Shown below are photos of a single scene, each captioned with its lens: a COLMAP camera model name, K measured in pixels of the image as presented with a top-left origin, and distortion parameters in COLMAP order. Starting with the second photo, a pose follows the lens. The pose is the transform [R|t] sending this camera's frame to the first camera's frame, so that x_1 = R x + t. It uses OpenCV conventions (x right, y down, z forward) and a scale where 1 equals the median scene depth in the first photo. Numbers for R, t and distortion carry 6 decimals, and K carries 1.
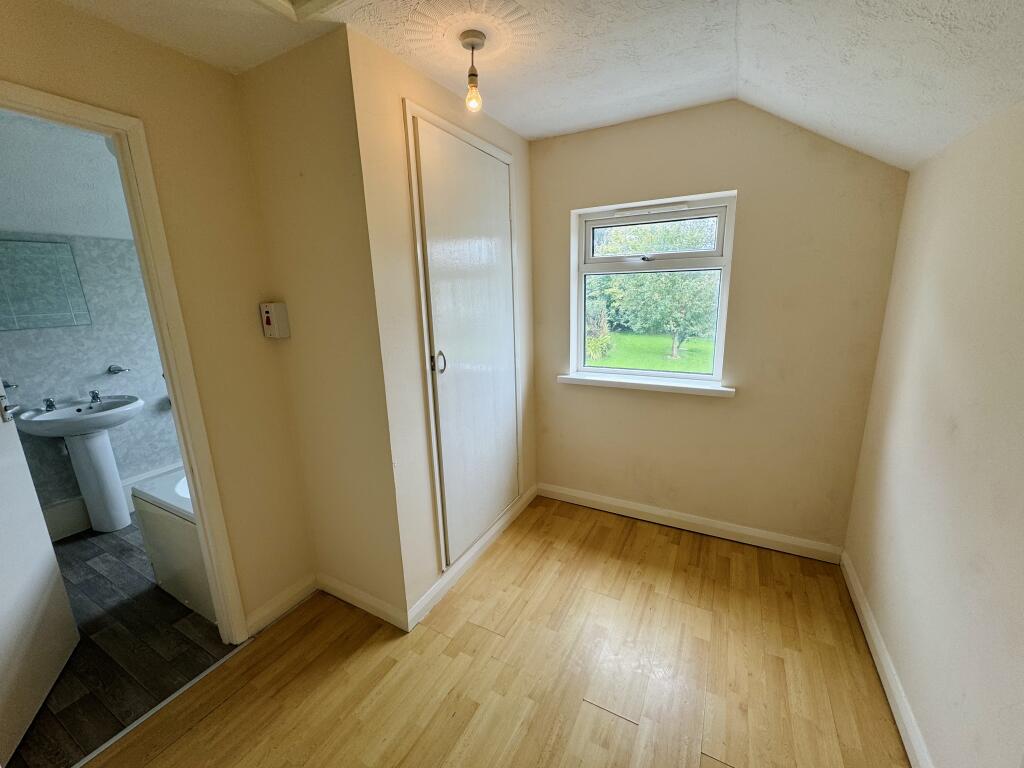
lens RADIAL K [[408.2, 0, 510.4], [0, 408.2, 383.1], [0, 0, 1]] dist [0.001694, 0.000275]
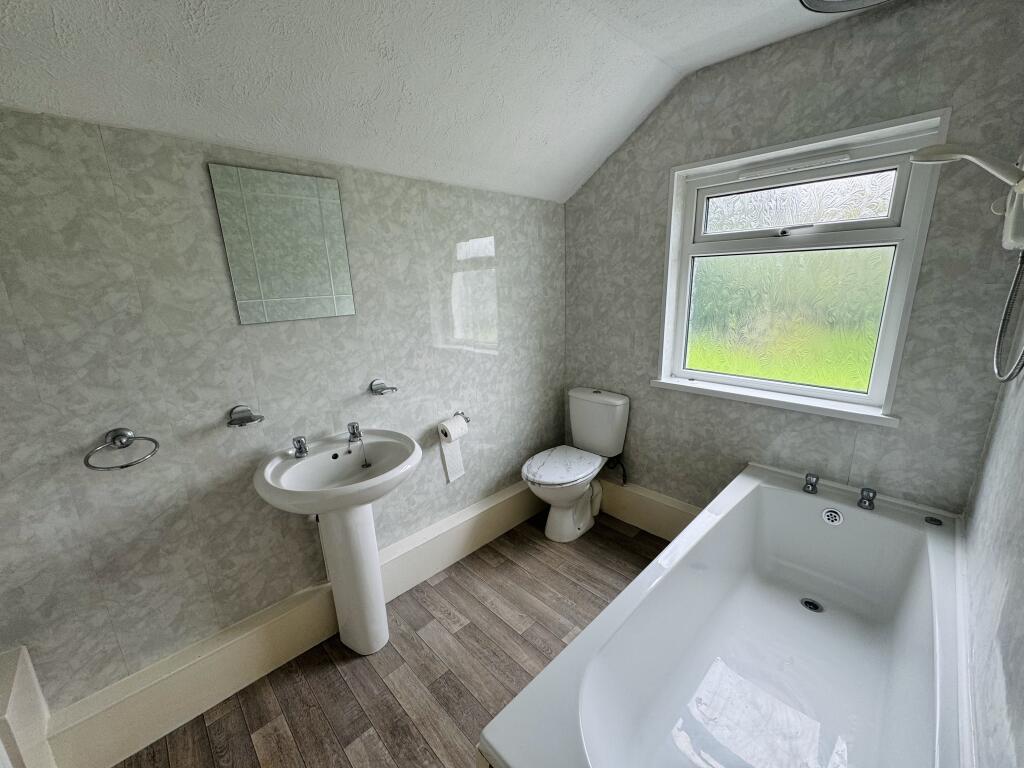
lens RADIAL K [[408.6, 0, 513.0], [0, 408.6, 384.8], [0, 0, 1]] dist [0.000119, 0.000051]
pose [[0.953764, 0.078005, -0.290258, -0.616655], [-0.068899, 0.996761, 0.041476, -0.081714], [0.292553, -0.019559, 0.956049, 0.483765]]
